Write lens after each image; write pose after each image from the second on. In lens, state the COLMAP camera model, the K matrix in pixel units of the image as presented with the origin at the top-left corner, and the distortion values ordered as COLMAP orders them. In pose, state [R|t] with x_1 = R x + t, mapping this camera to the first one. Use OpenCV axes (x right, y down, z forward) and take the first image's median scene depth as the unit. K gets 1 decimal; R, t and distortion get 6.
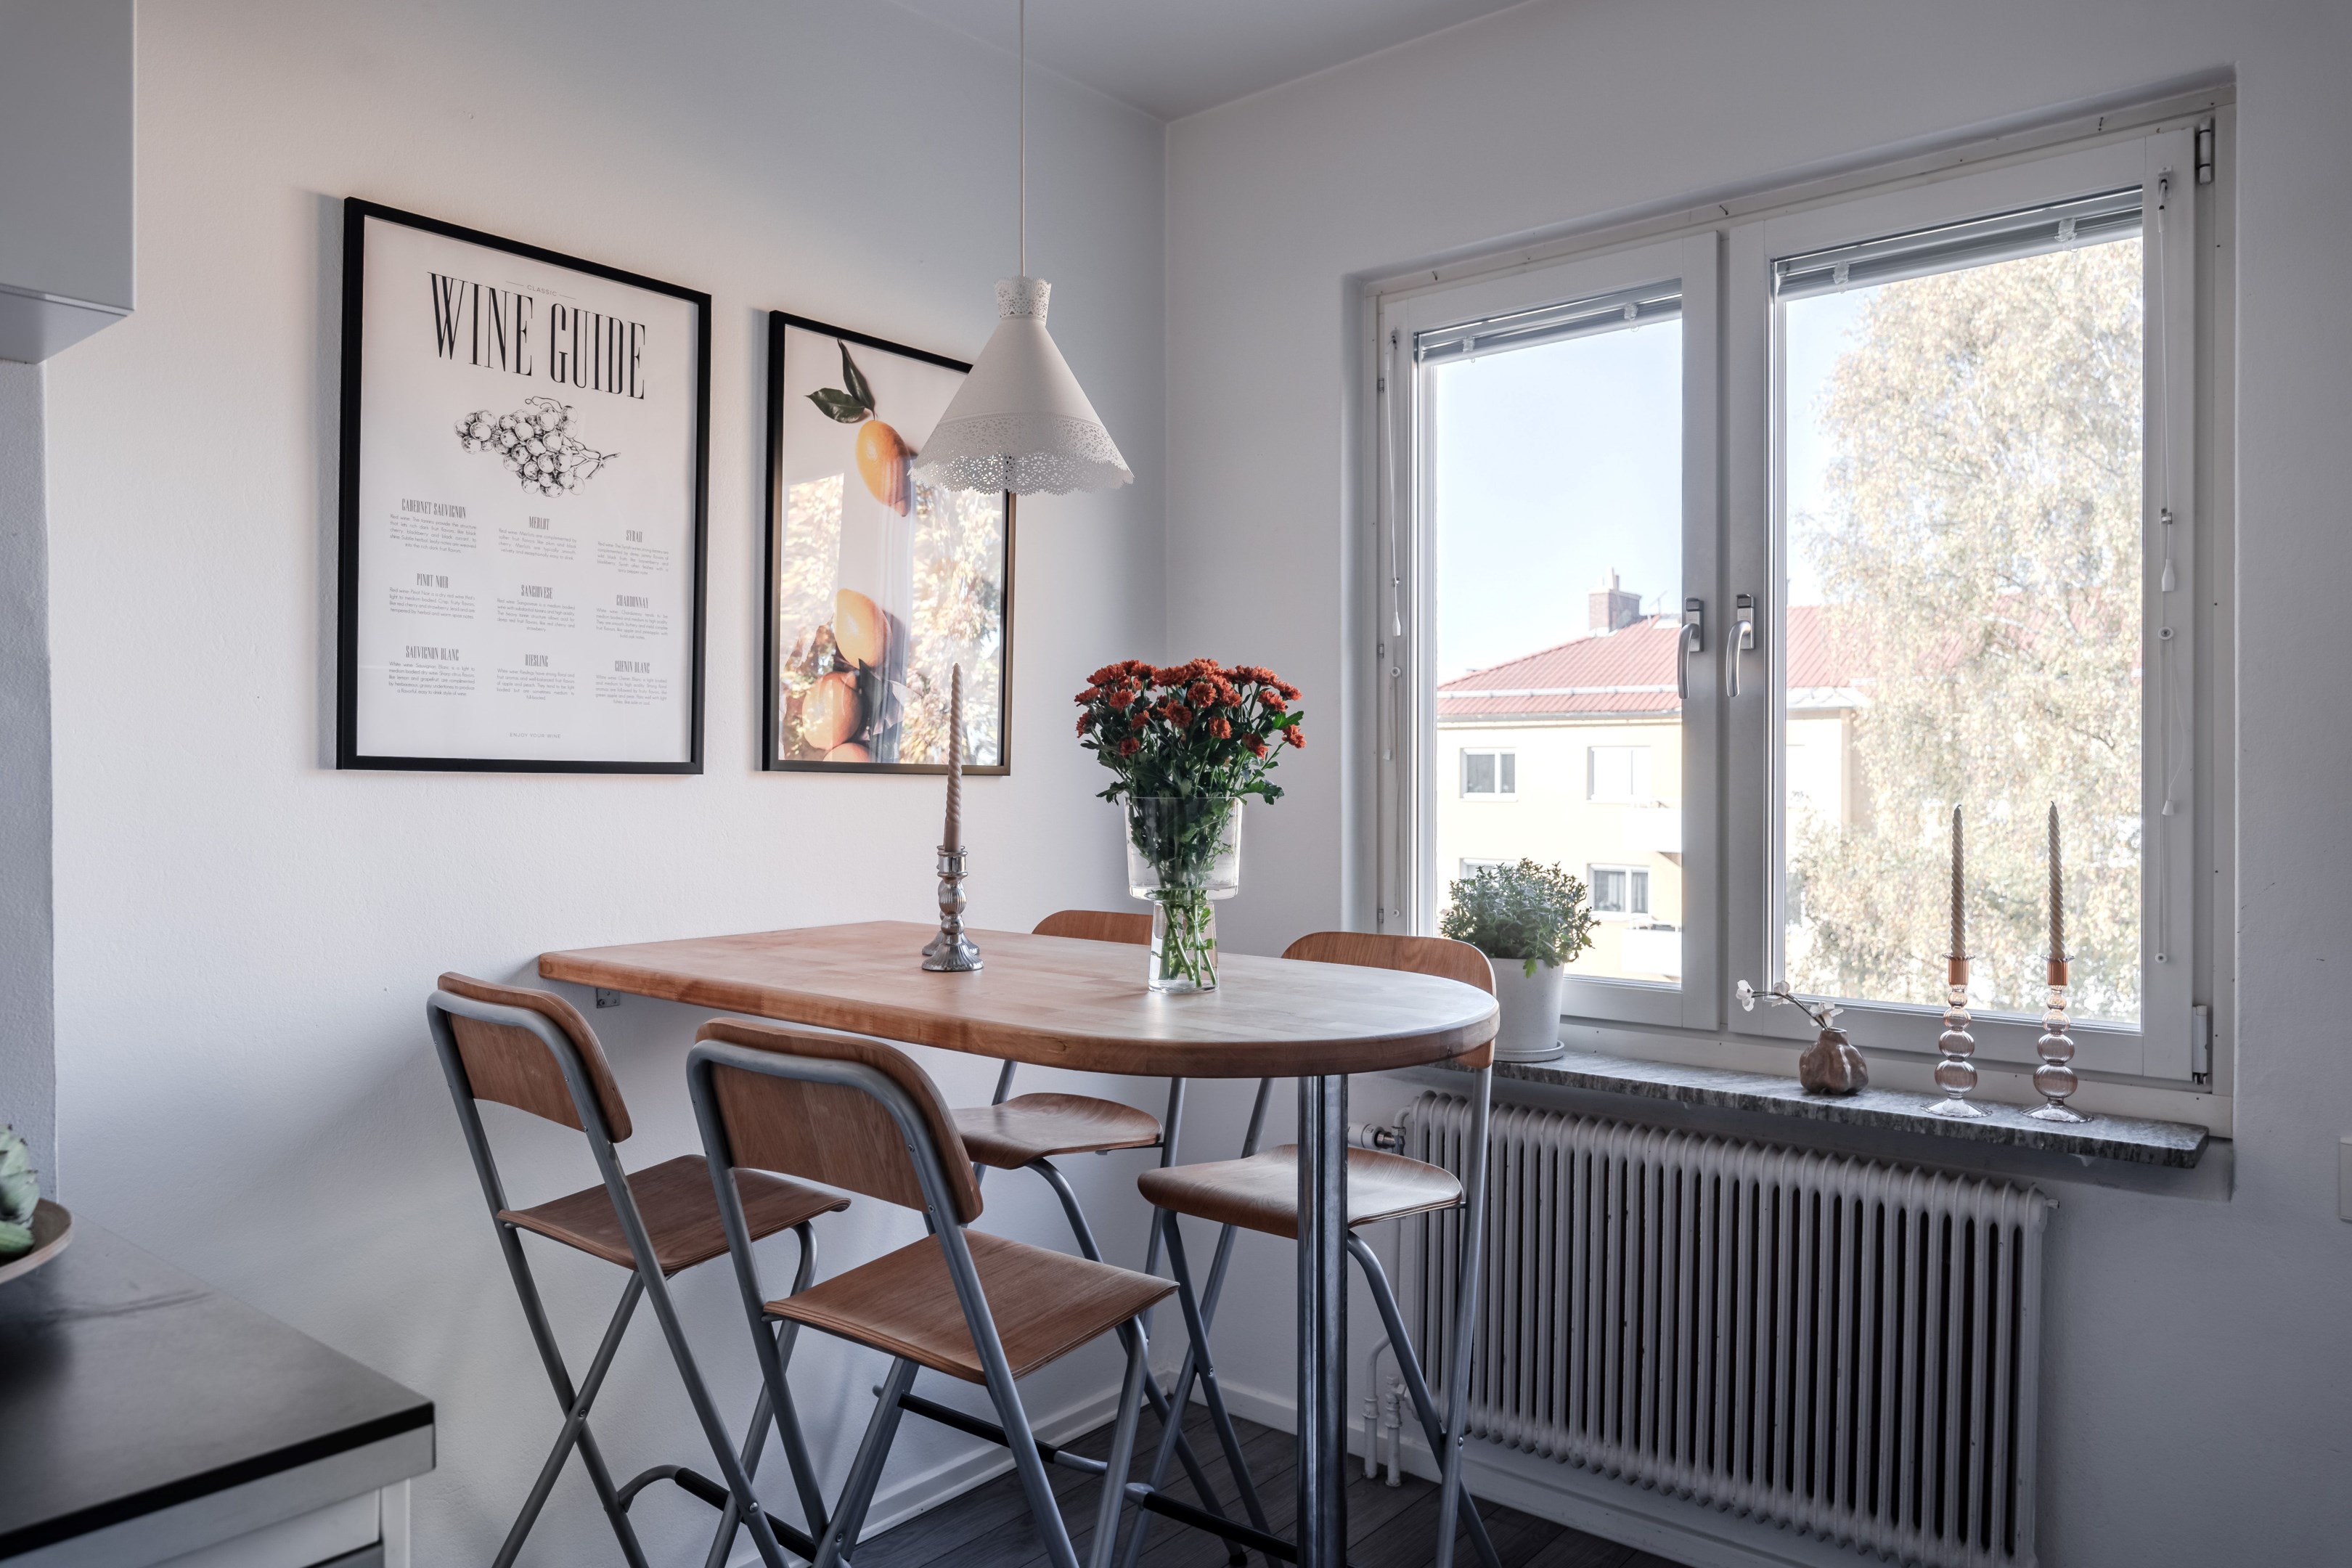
lens RADIAL K [[1614.3, 0, 1178.3], [0, 1614.3, 777.9], [0, 0, 1]] dist [0.000865, -0.001732]
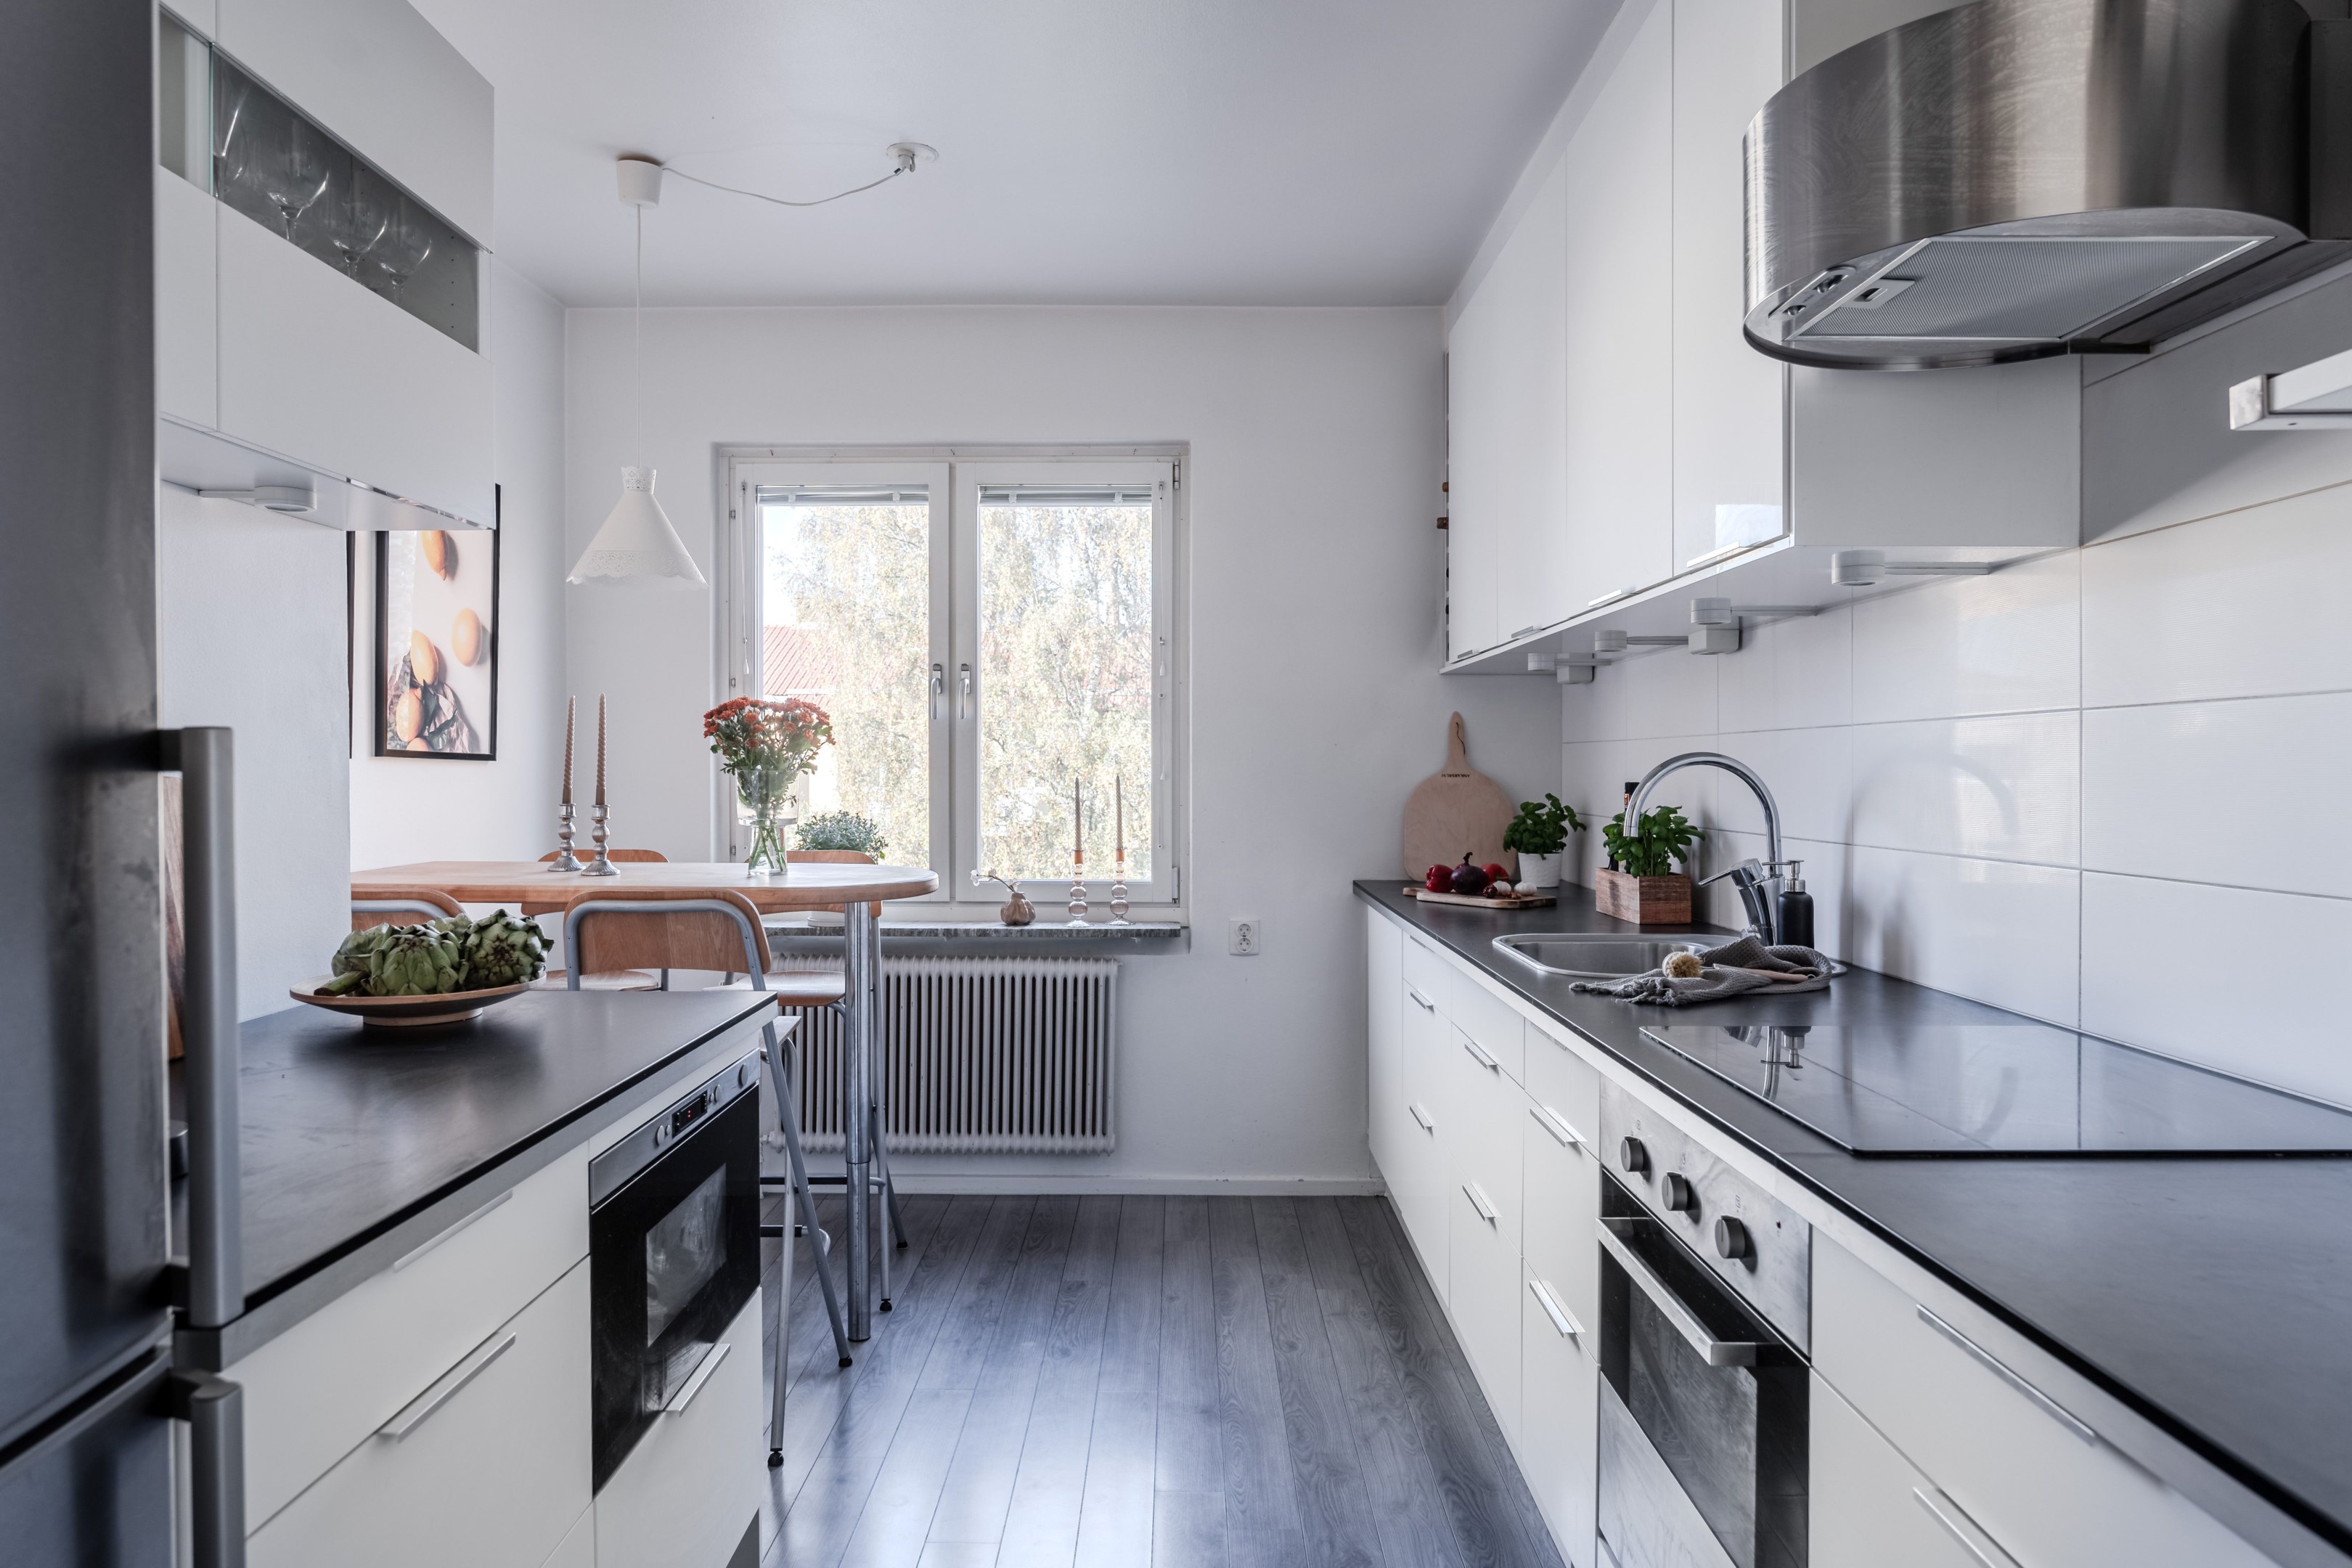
lens RADIAL K [[1481.6, 0, 1173.9], [0, 1481.6, 782.0], [0, 0, 1]] dist [-0.001427, 0.000076]
pose [[0.778579, -0.005560, 0.627523, -0.549662], [0.000329, 0.999964, 0.008451, 0.007803], [-0.627547, -0.006374, 0.778553, -0.489624]]
